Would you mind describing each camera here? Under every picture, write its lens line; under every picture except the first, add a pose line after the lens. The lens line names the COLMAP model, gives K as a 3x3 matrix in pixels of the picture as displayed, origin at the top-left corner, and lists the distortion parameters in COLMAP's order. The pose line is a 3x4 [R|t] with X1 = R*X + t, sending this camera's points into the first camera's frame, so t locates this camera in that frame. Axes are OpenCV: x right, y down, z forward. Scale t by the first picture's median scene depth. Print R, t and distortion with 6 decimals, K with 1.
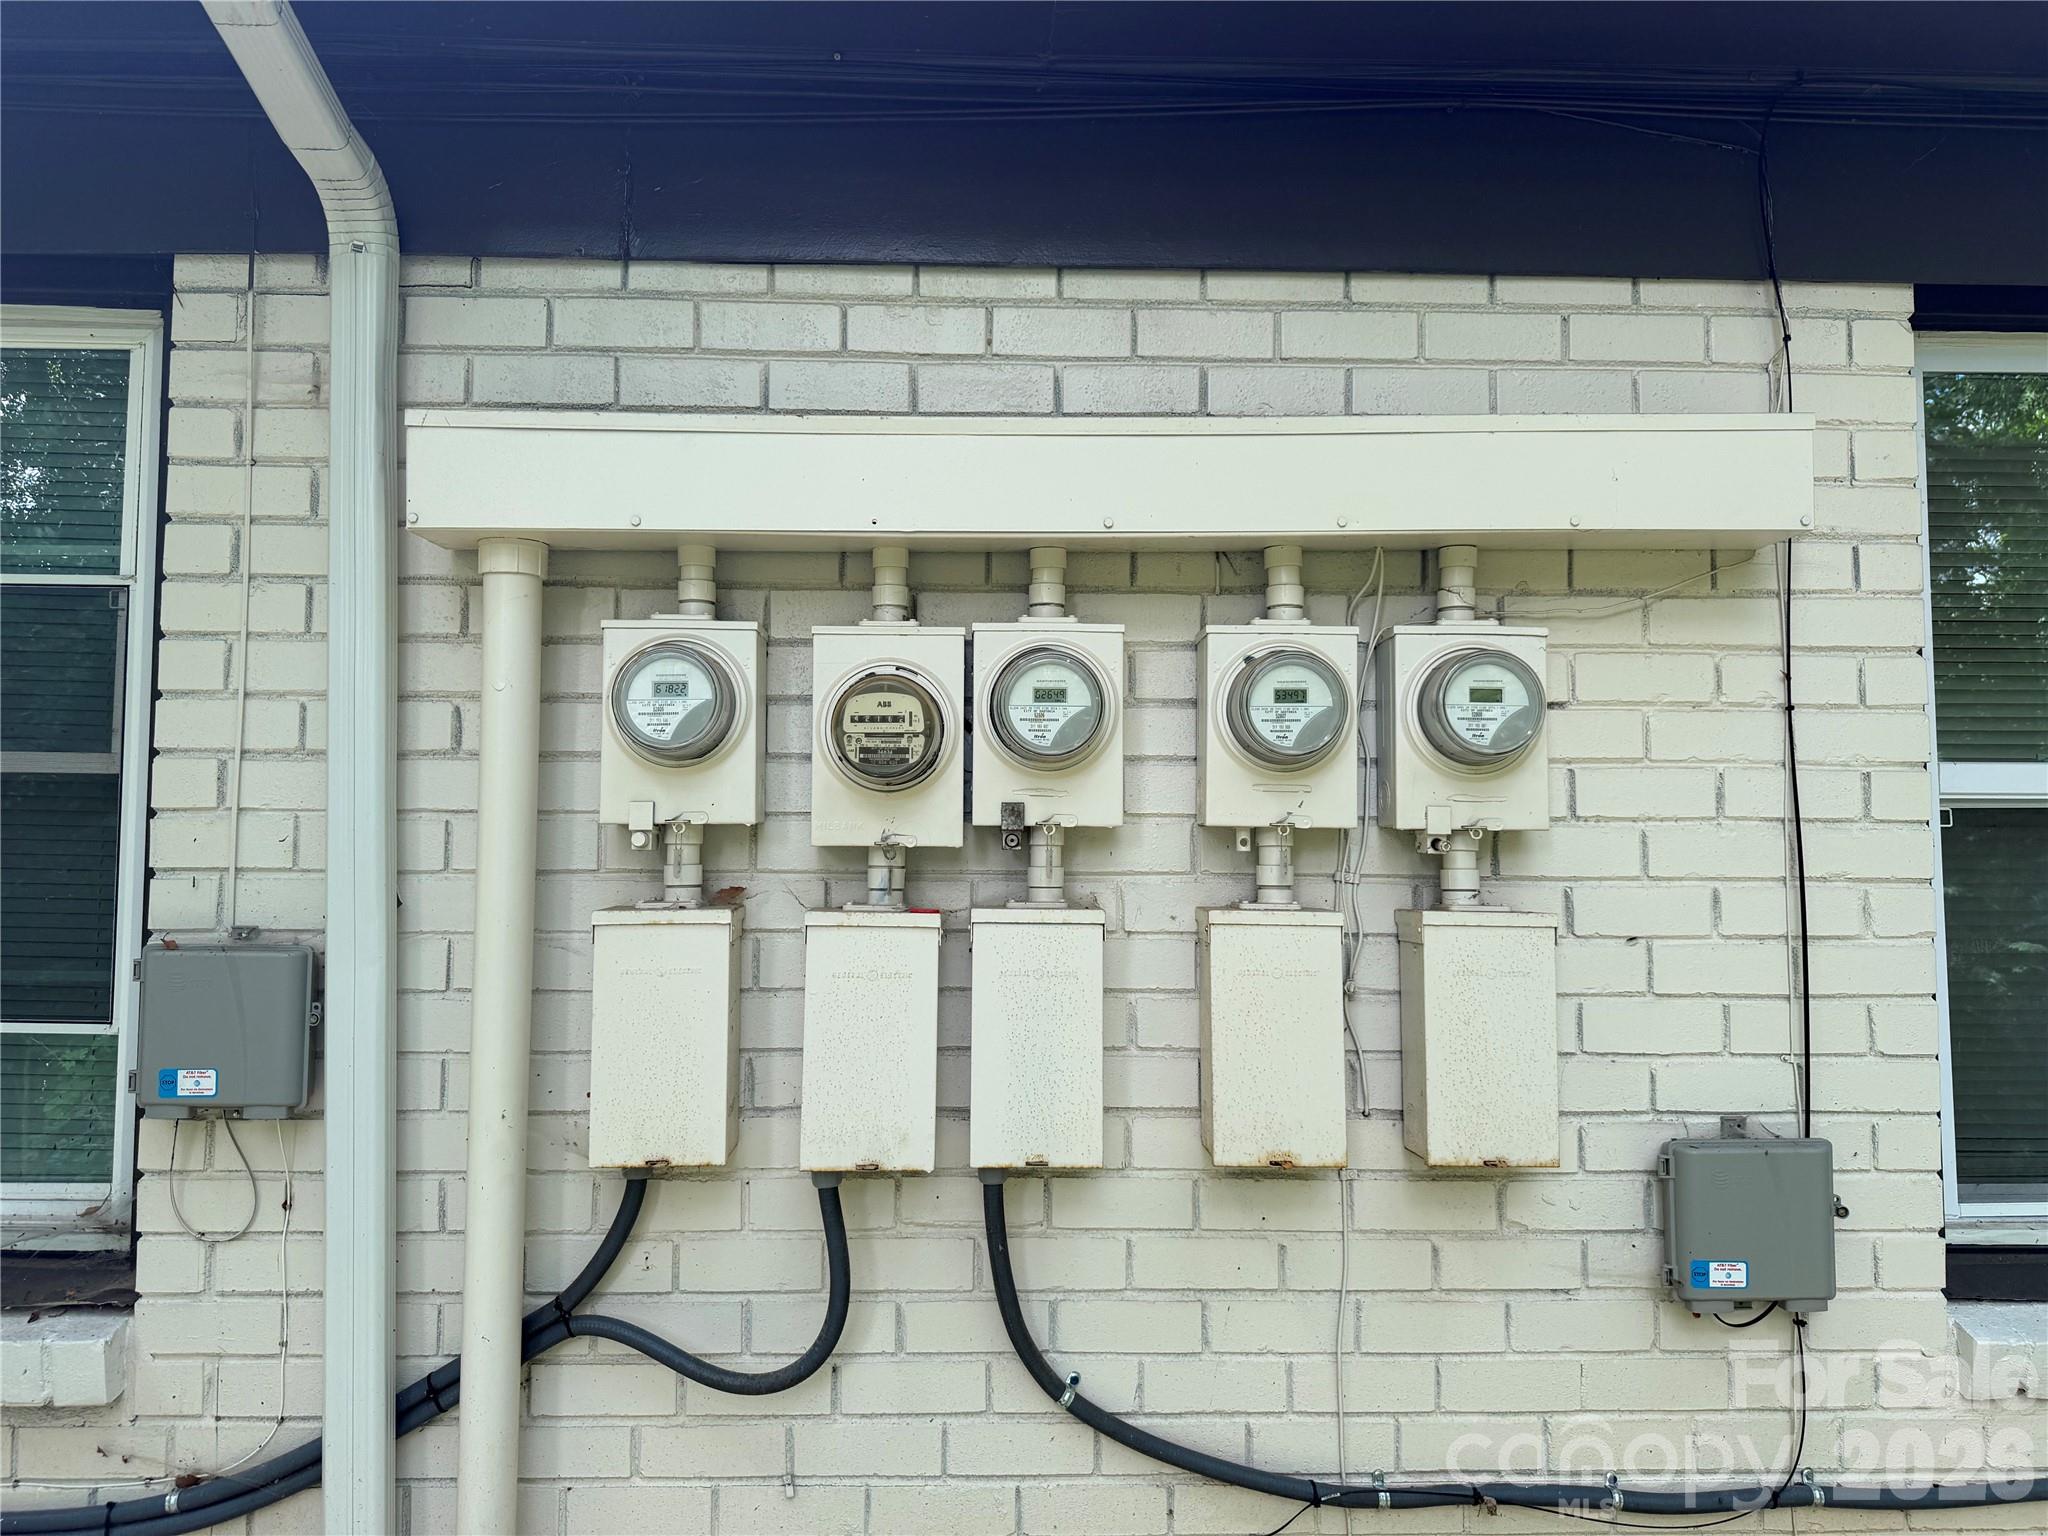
lens RADIAL K [[2302.0, 0, 1024.0], [0, 2302.0, 768.0], [0, 0, 1]] dist [-0.002105, -0.001209]
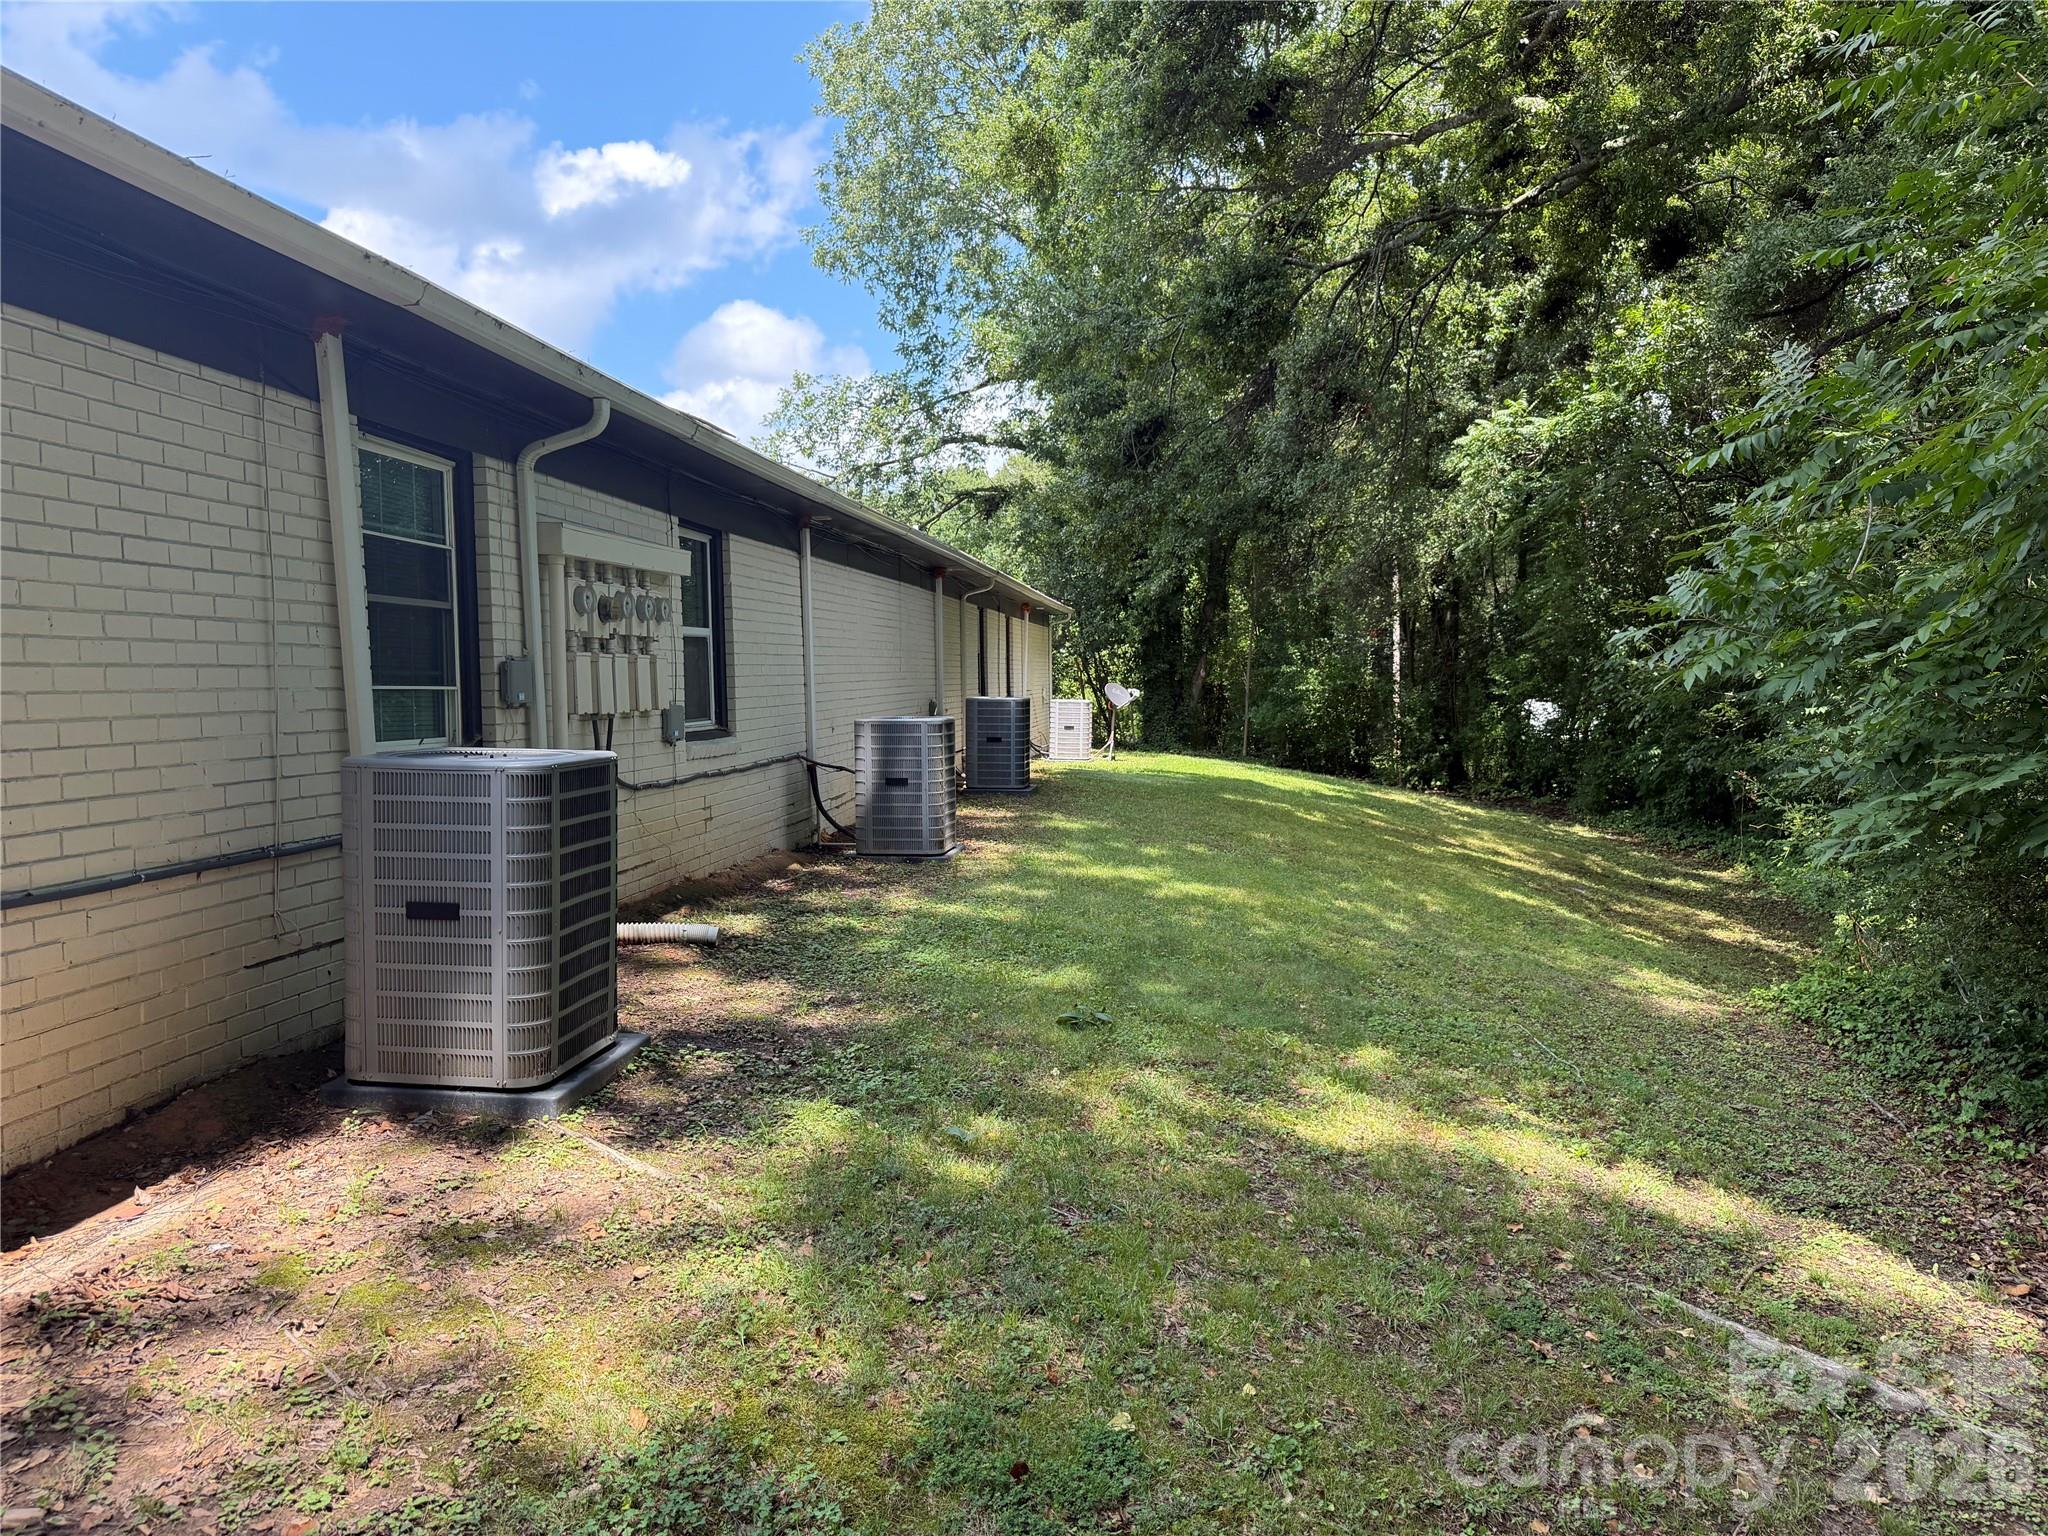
lens RADIAL K [[1432.3, 0, 1024.0], [0, 1432.3, 768.0], [0, 0, 1]] dist [0.000624, 0.000067]
pose [[0.143457, -0.065808, 0.987466, -2.252244], [-0.092860, 0.992490, 0.079634, -0.009789], [-0.985290, -0.103121, 0.136268, -0.087230]]
